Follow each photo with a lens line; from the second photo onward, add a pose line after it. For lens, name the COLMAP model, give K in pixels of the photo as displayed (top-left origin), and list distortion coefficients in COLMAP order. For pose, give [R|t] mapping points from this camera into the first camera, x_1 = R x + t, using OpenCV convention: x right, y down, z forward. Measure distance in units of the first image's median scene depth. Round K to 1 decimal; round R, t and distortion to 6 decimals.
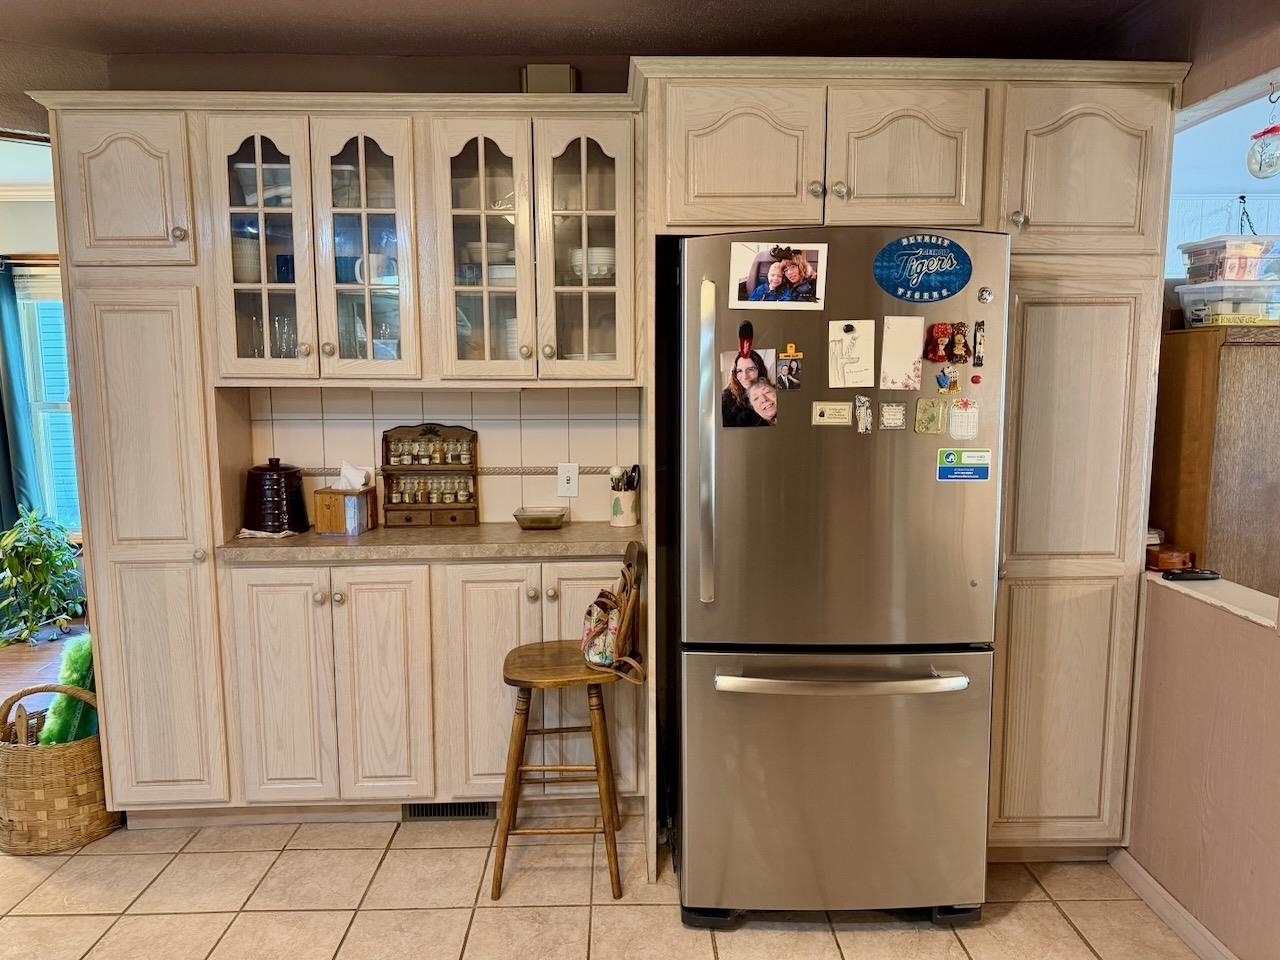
lens RADIAL K [[883.2, 0, 615.8], [0, 883.2, 481.1], [0, 0, 1]] dist [0.073599, -0.106555]
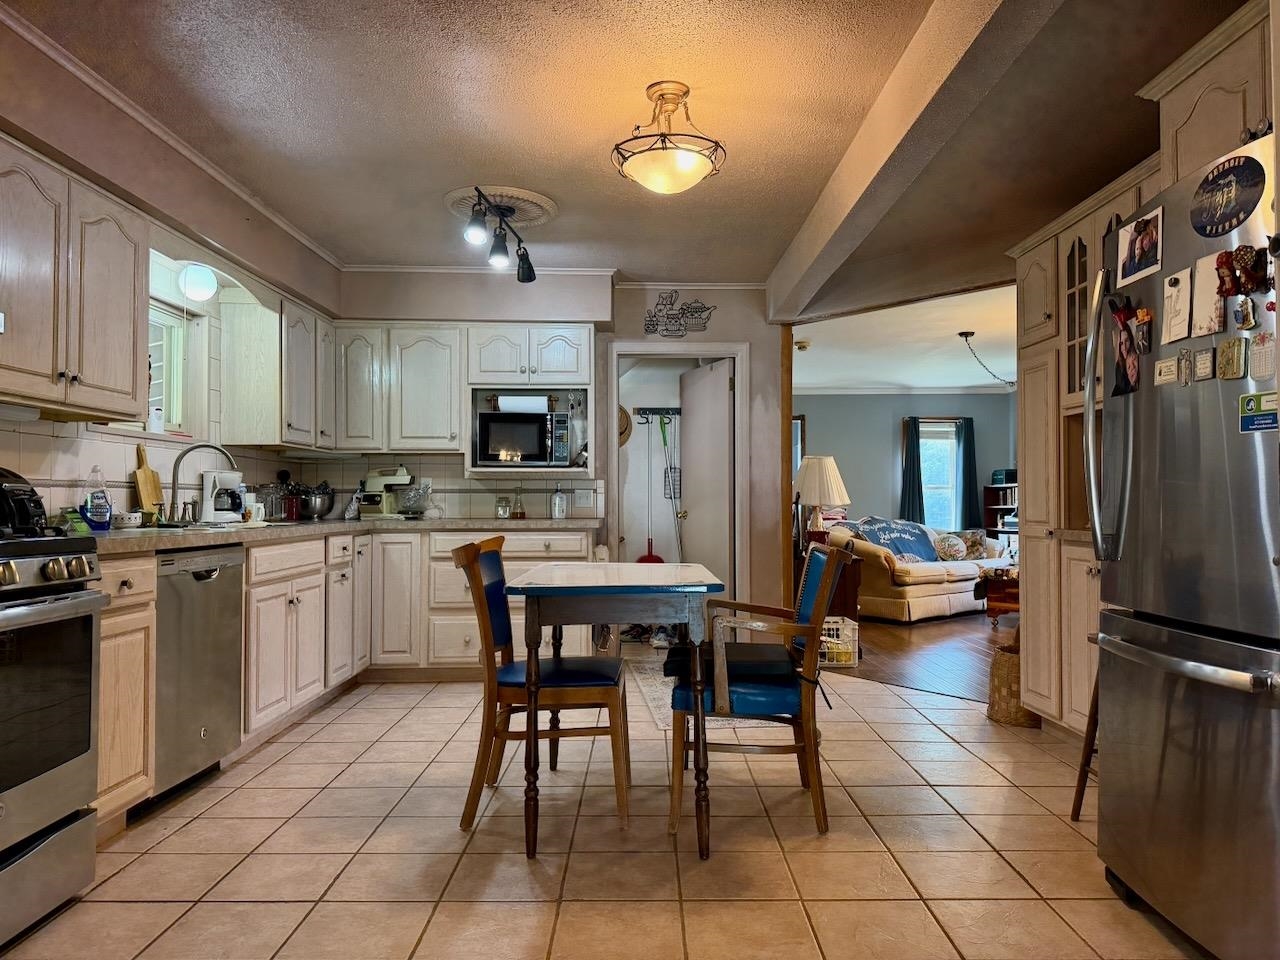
lens RADIAL K [[883.2, 0, 615.8], [0, 883.2, 481.1], [0, 0, 1]] dist [0.073599, -0.106555]
pose [[-0.033213, -0.017958, -0.999287, 1.243604], [-0.118501, 0.992857, -0.013904, 0.128958], [0.992398, 0.117954, -0.035104, 0.452170]]
